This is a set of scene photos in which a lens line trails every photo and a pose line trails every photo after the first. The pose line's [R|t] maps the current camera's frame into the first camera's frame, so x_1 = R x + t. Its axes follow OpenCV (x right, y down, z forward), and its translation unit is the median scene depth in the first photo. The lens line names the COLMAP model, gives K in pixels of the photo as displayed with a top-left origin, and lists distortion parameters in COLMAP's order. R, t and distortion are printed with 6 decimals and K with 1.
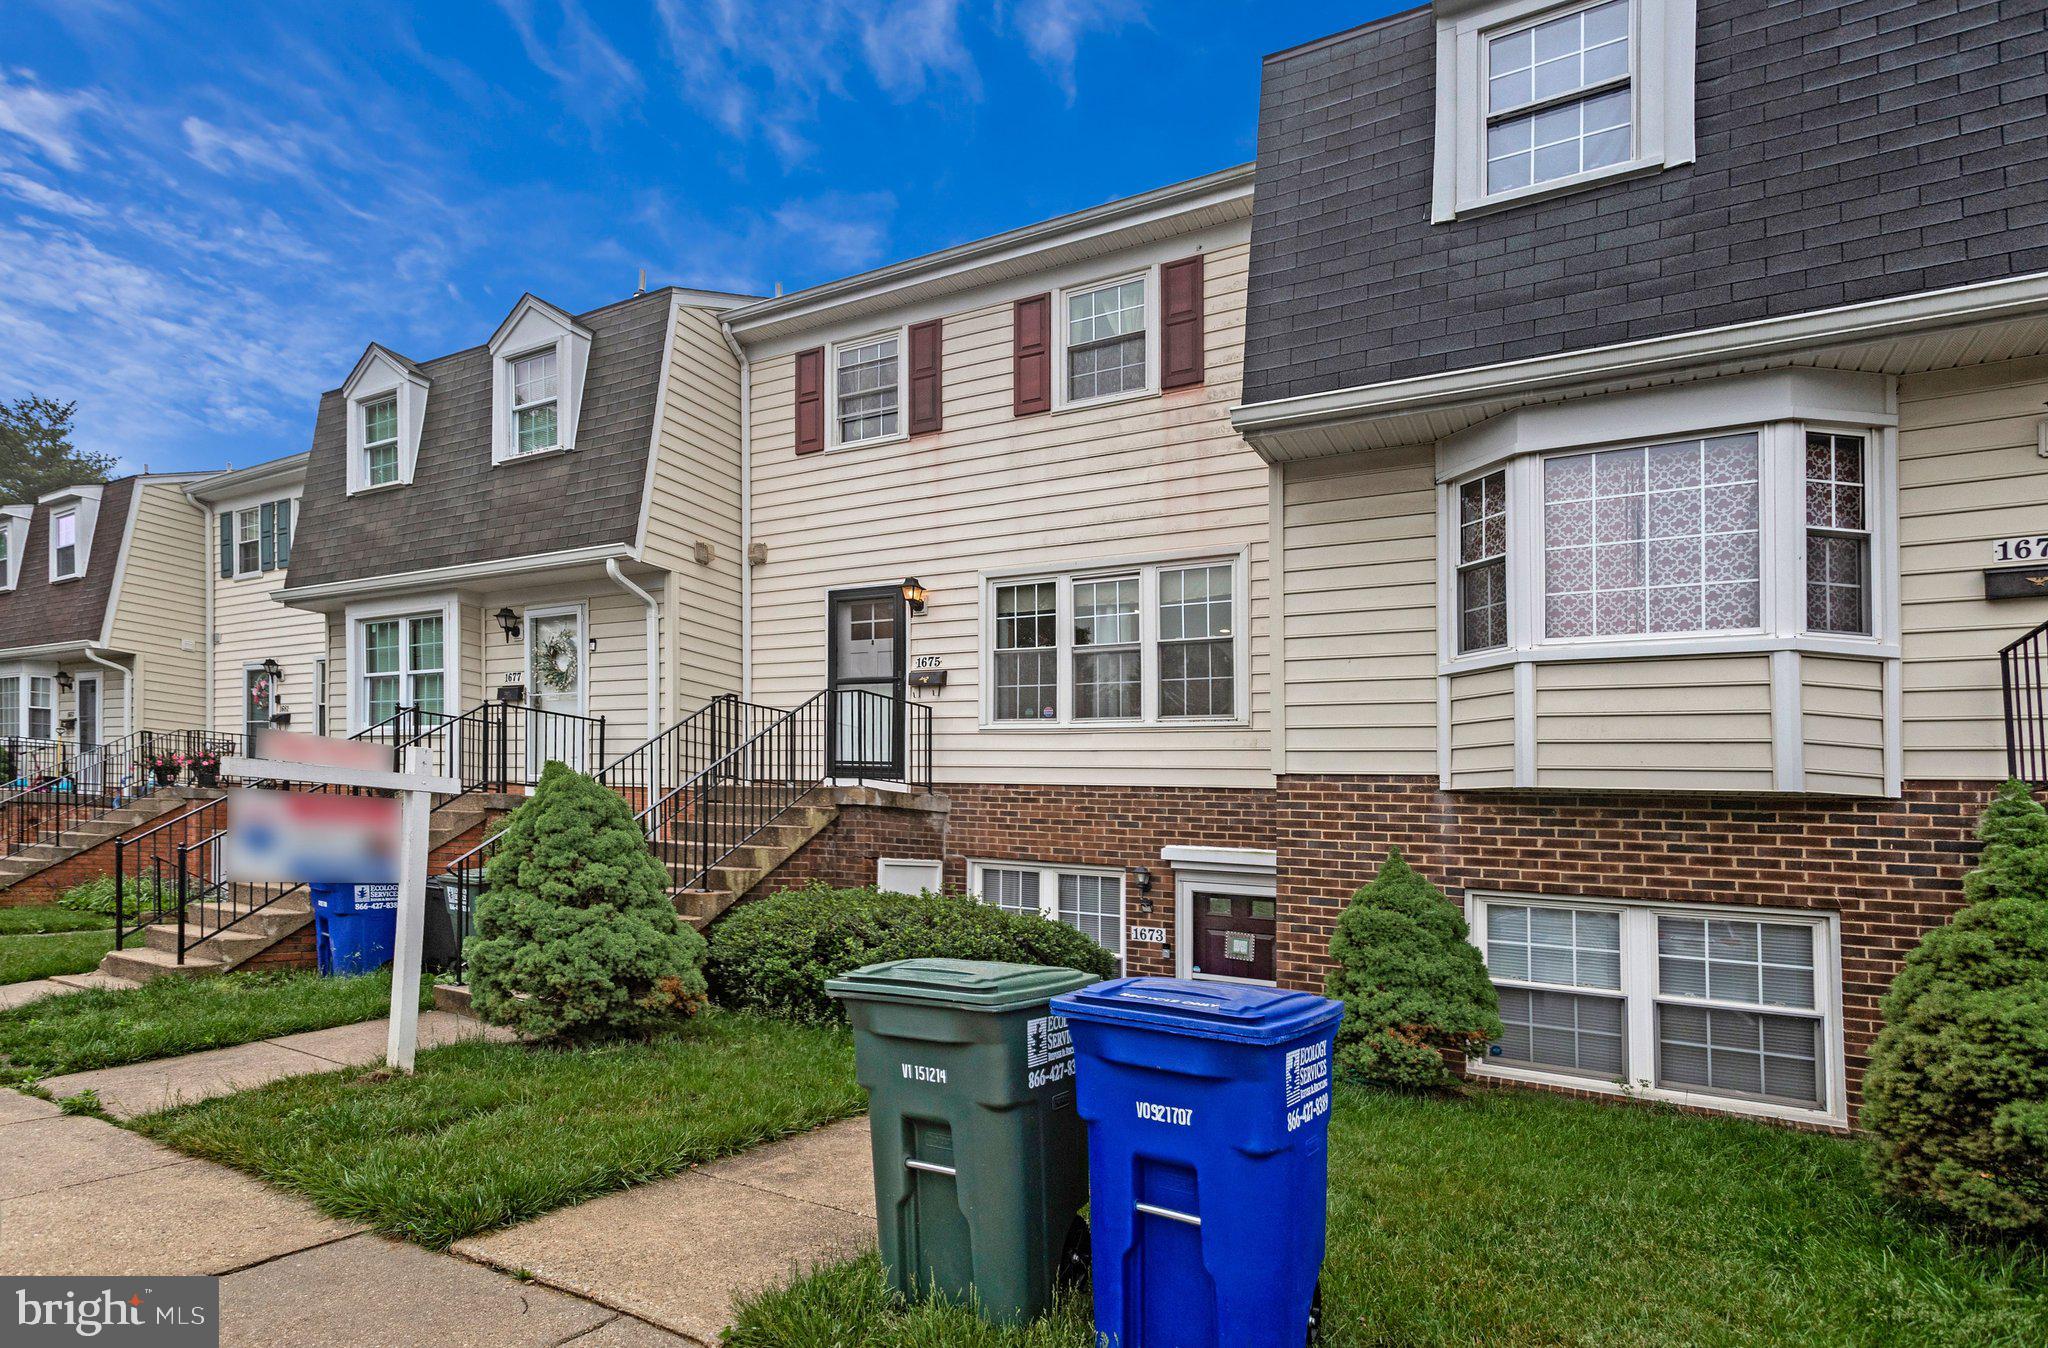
lens RADIAL K [[1018.4, 0, 1024.0], [0, 1018.4, 674.0], [0, 0, 1]] dist [0.002879, 0.000084]
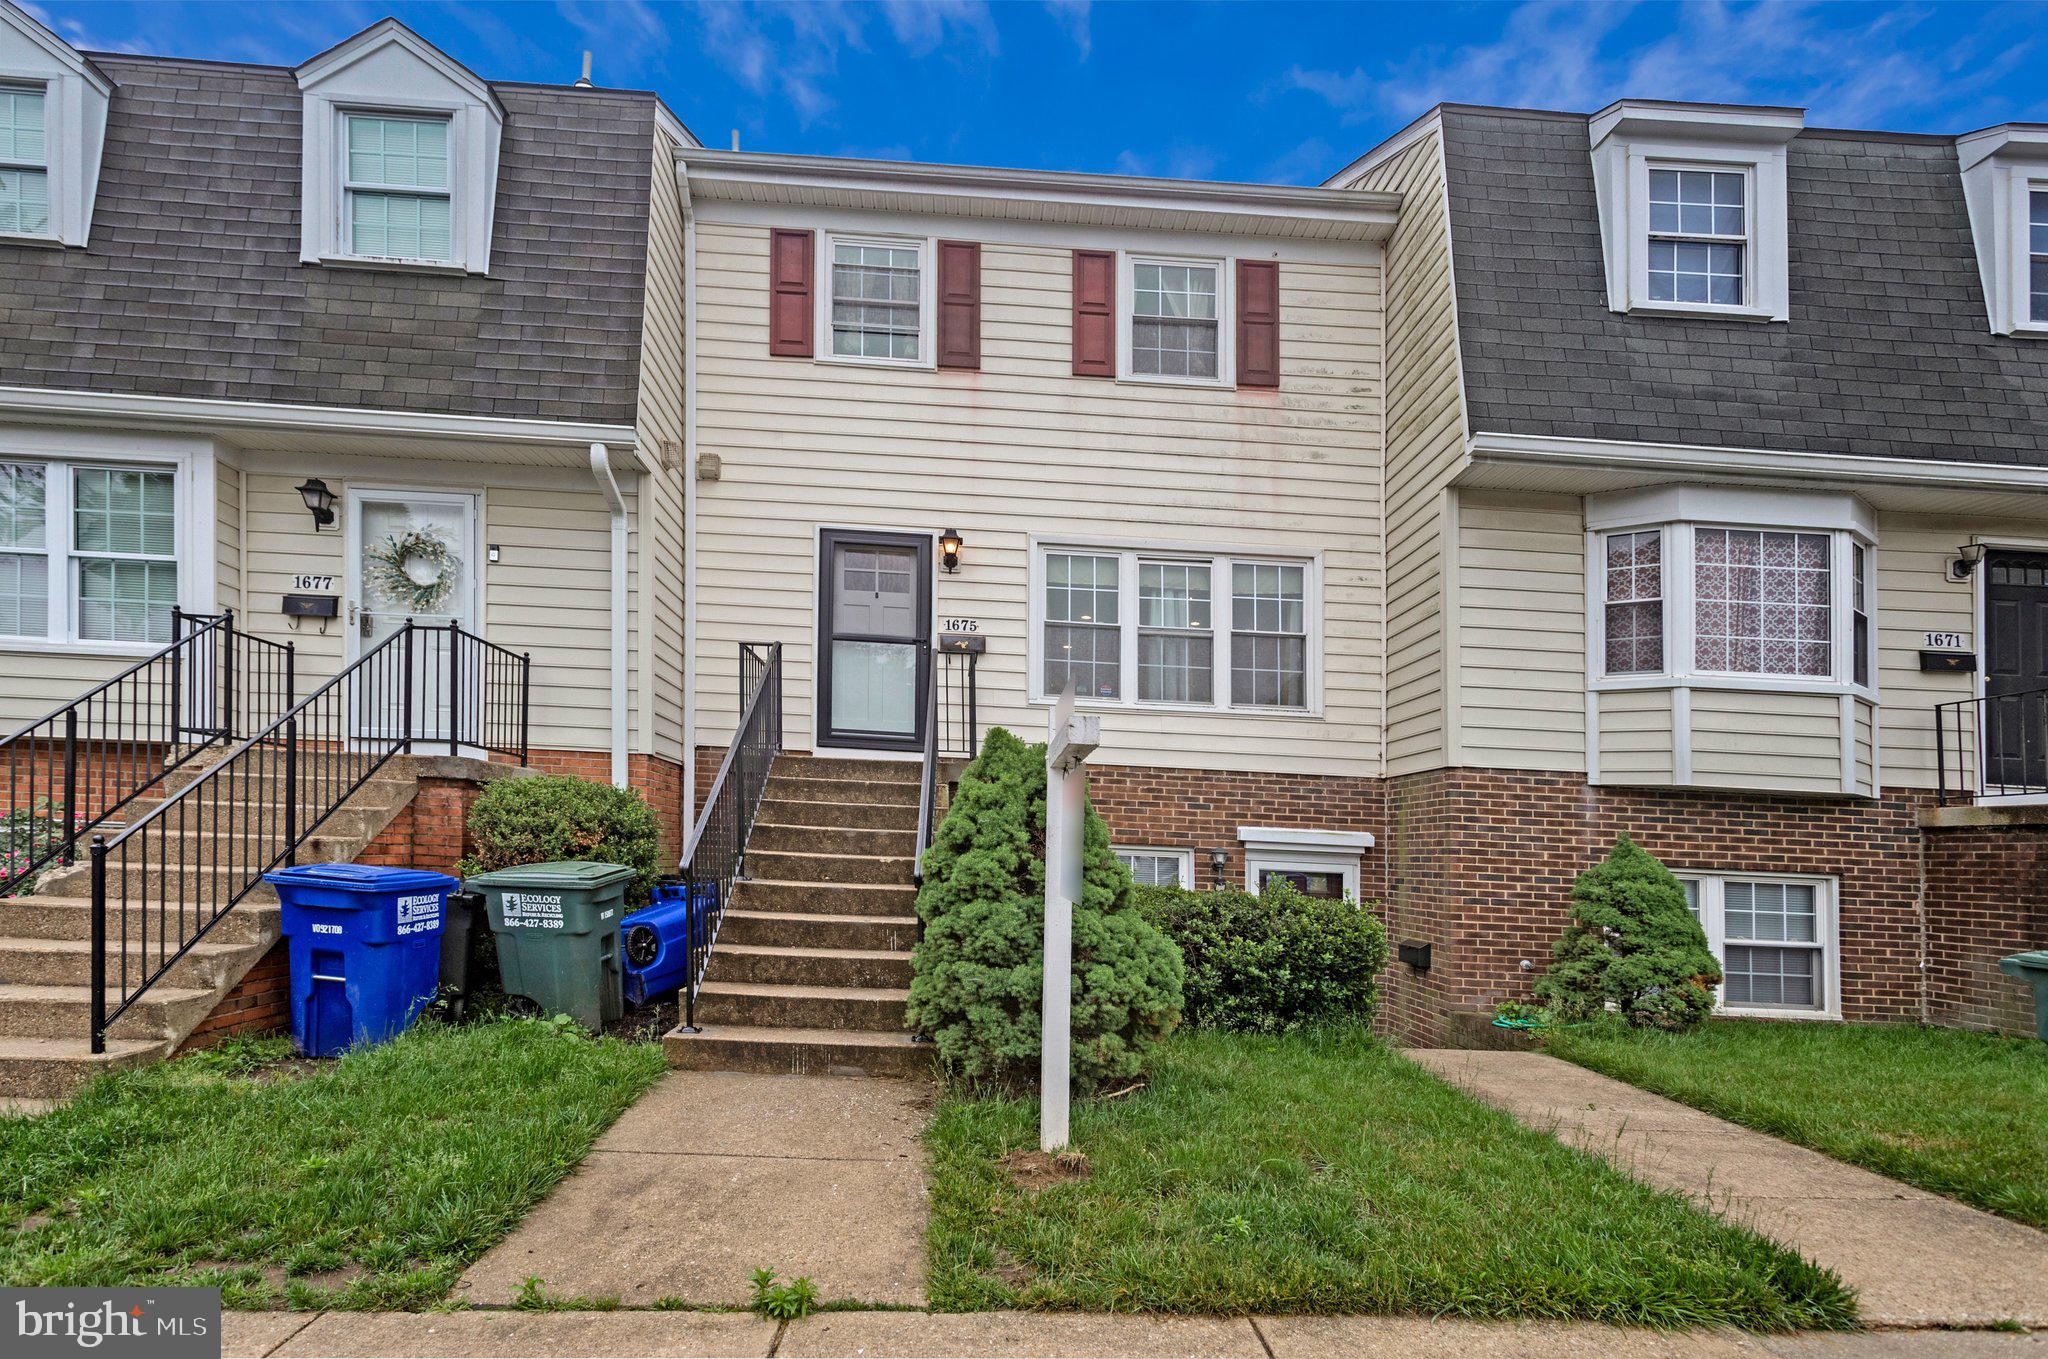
lens RADIAL K [[998.1, 0, 1019.0], [0, 998.1, 706.0], [0, 0, 1]] dist [0.005648, 0.001075]
pose [[0.856496, 0.055791, 0.513130, -0.746420], [-0.086851, 0.995544, 0.036725, 0.033261], [-0.508795, -0.076021, 0.857525, 0.306533]]
